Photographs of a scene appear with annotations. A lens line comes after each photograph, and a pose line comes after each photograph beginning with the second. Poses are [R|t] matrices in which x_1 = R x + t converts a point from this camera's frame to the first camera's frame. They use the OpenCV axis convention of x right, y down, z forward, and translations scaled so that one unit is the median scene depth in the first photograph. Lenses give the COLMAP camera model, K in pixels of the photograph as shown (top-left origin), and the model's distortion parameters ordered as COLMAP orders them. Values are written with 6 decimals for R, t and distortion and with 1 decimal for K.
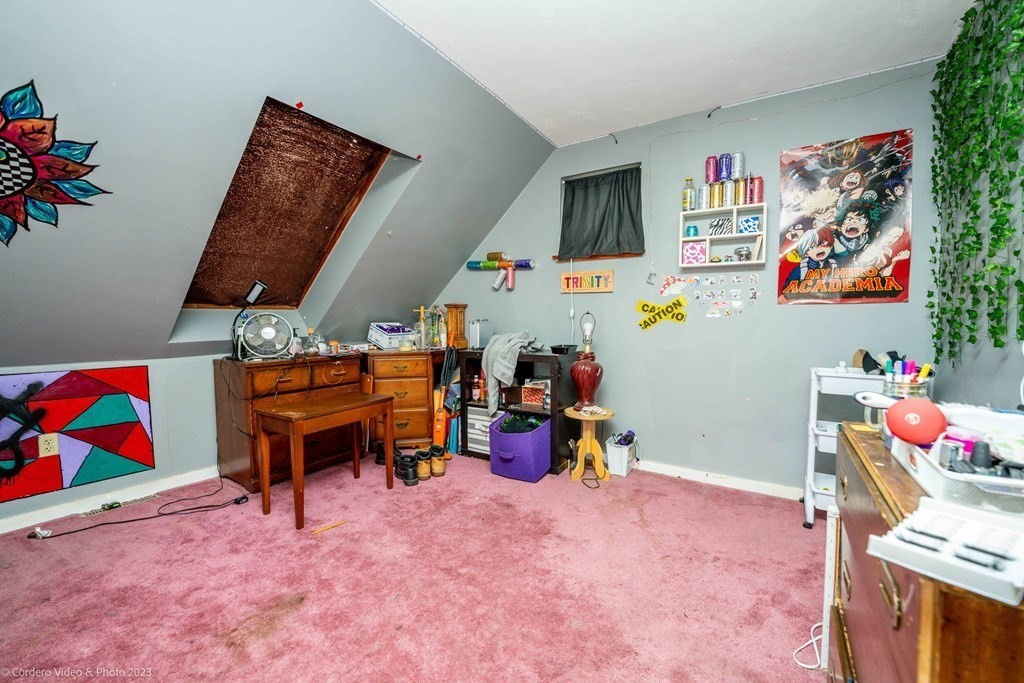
lens RADIAL K [[418.6, 0, 512.6], [0, 418.6, 340.1], [0, 0, 1]] dist [-0.029551, 0.004458]
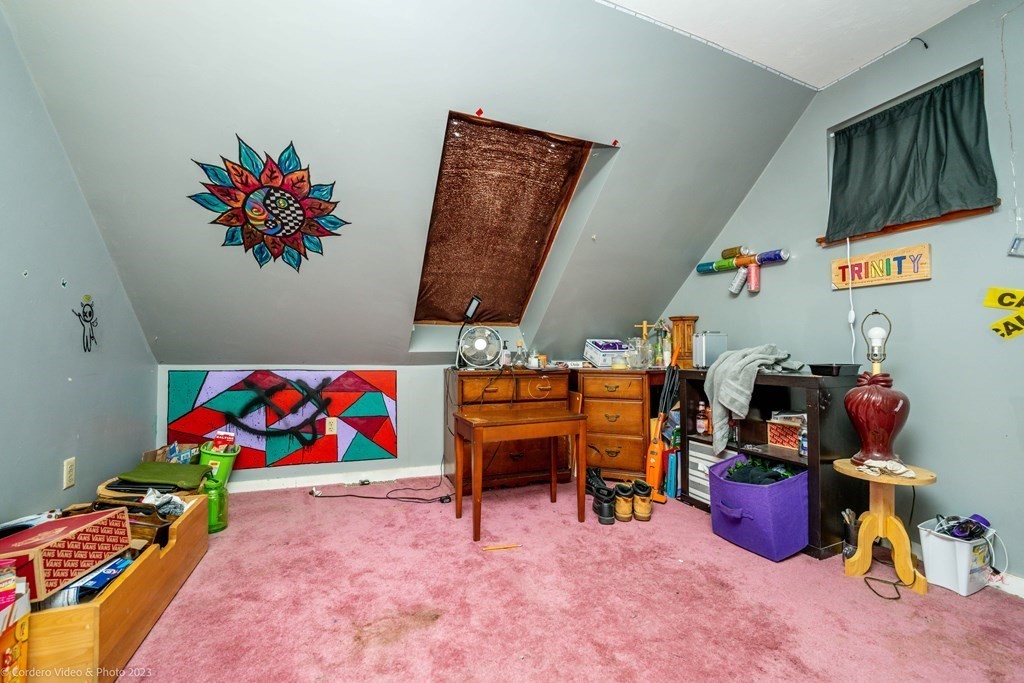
lens RADIAL K [[418.6, 0, 512.6], [0, 418.6, 340.1], [0, 0, 1]] dist [-0.029551, 0.004458]
pose [[0.811885, -0.012974, -0.583673, 0.096395], [-0.034736, 0.996908, -0.070477, 0.041916], [0.582783, 0.077494, 0.808925, 0.173713]]
